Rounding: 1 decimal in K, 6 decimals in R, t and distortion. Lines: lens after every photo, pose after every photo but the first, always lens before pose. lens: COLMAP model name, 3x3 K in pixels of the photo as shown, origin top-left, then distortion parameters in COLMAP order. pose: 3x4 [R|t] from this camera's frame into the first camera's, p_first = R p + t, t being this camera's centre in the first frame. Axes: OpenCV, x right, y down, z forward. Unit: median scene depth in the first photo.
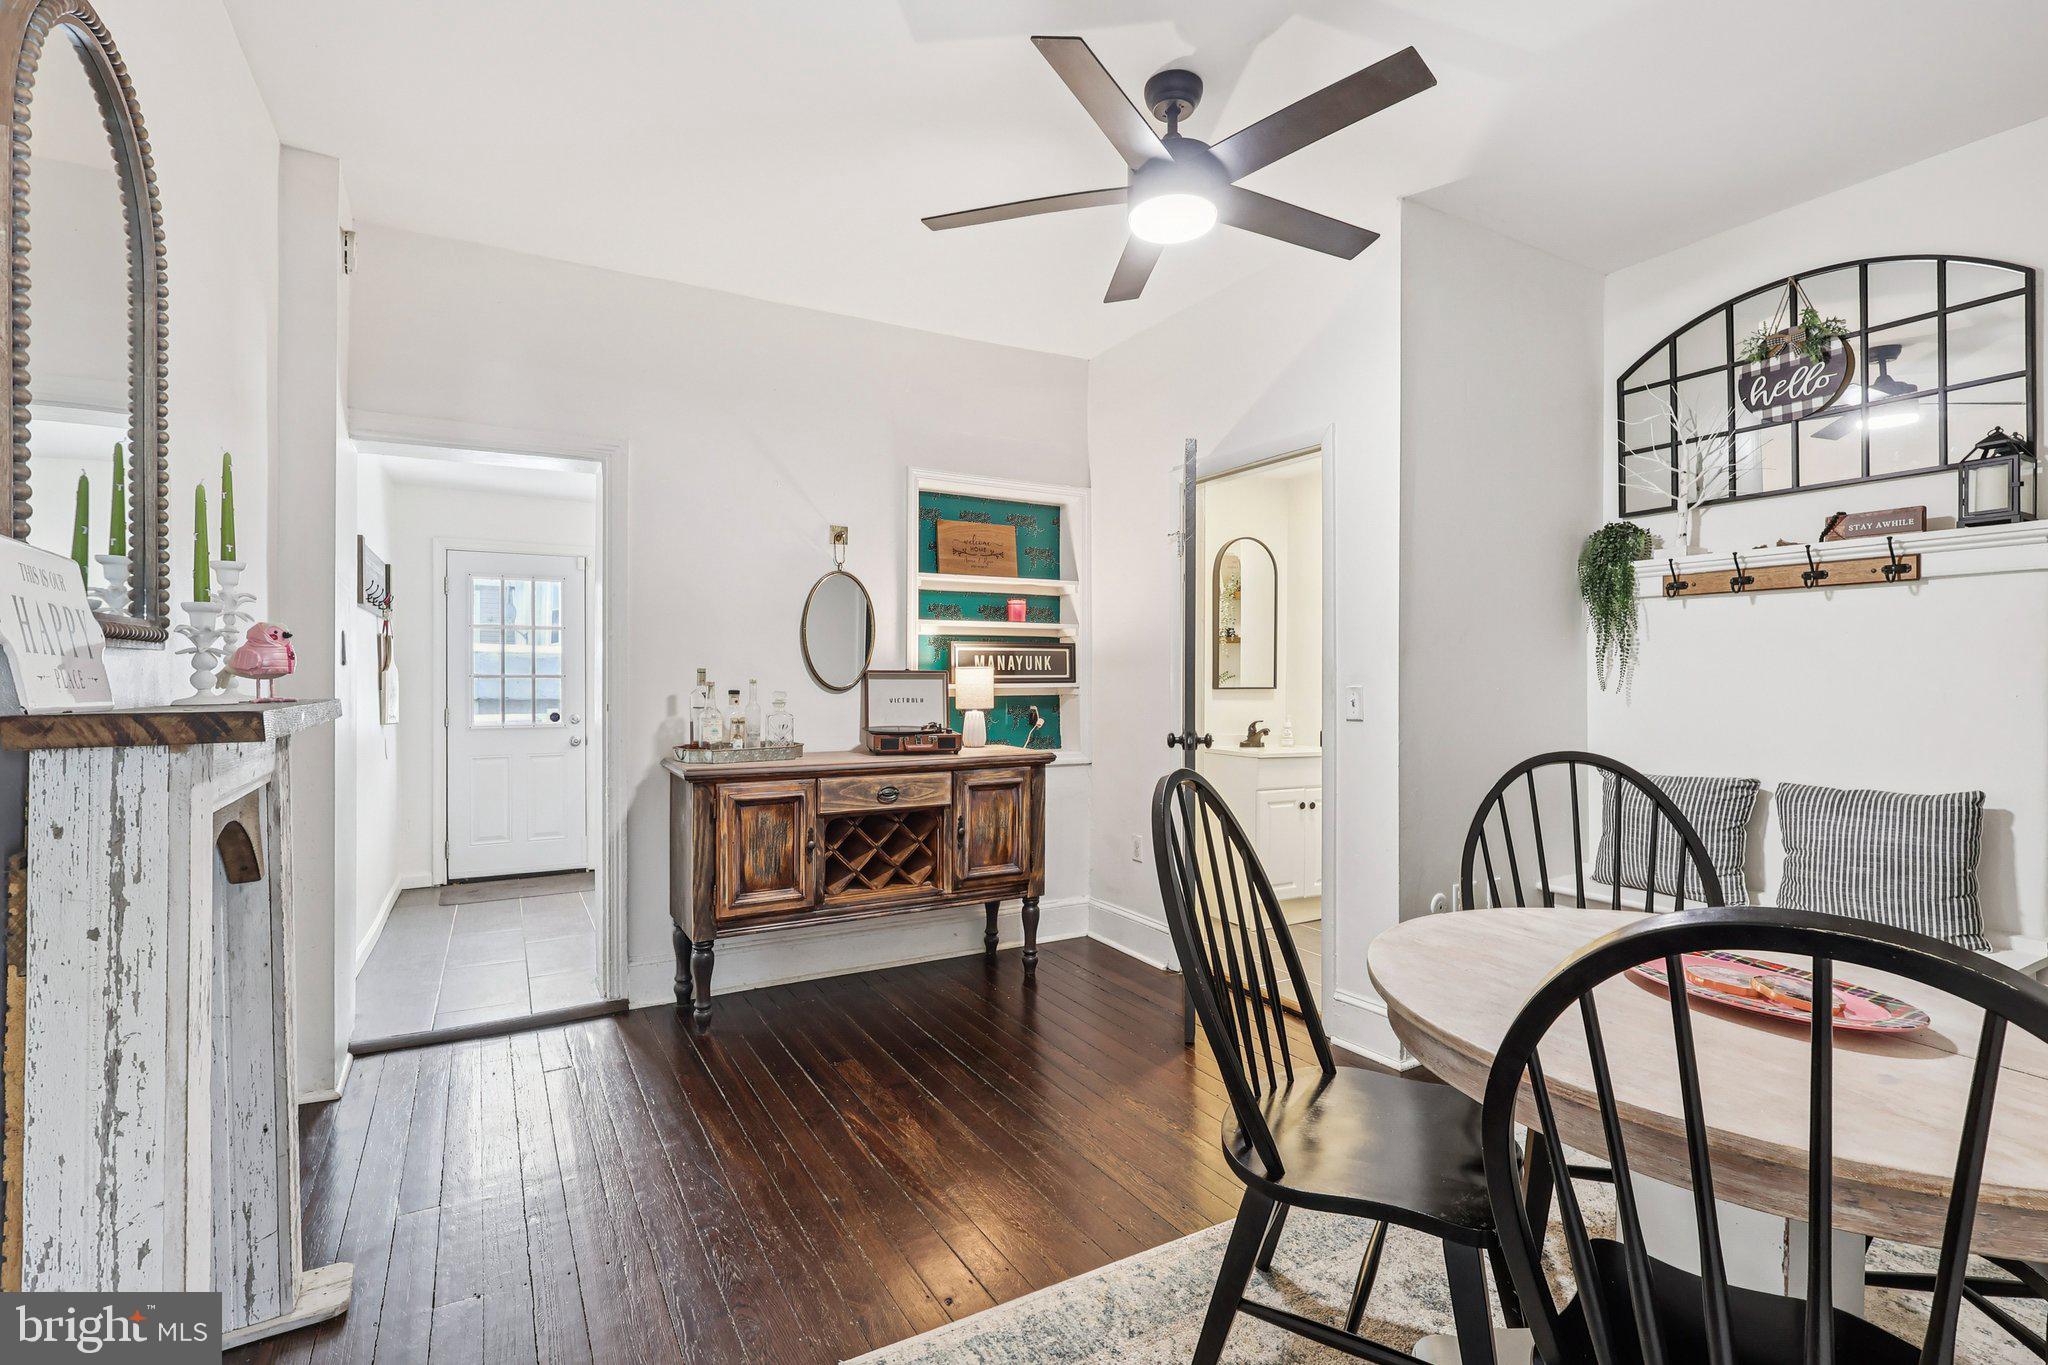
lens RADIAL K [[956.7, 0, 1010.5], [0, 956.7, 678.3], [0, 0, 1]] dist [-0.003774, -0.000552]
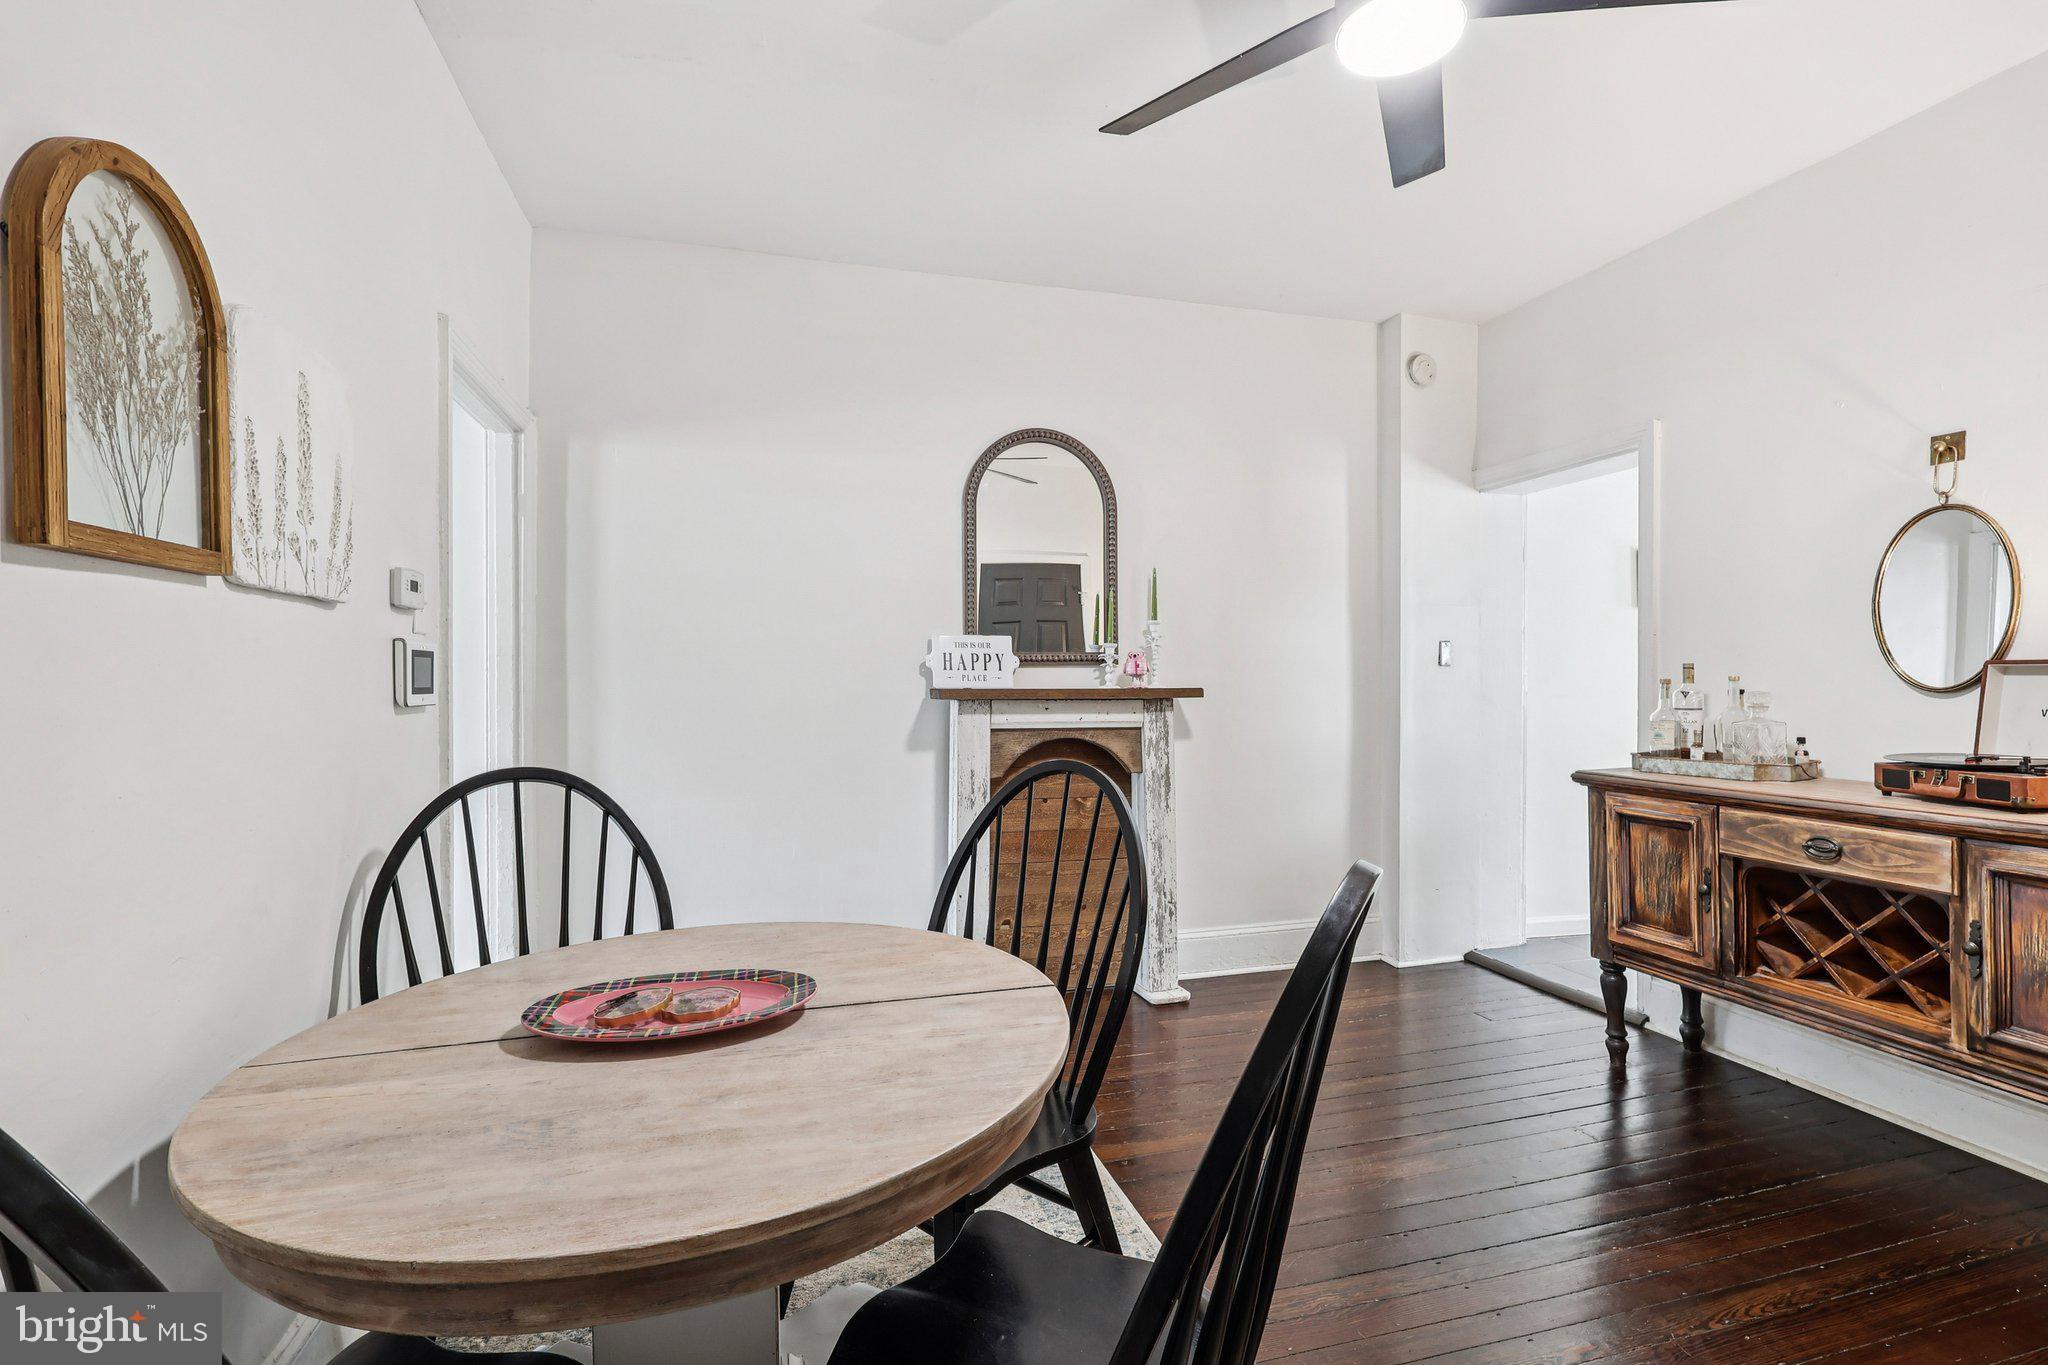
lens RADIAL K [[956.7, 0, 1010.5], [0, 956.7, 678.3], [0, 0, 1]] dist [-0.003774, -0.000552]
pose [[-0.229568, 0.003347, -0.973287, 0.654062], [0.001891, 0.999994, 0.002993, -0.000822], [0.973291, -0.001153, -0.229573, 0.609445]]
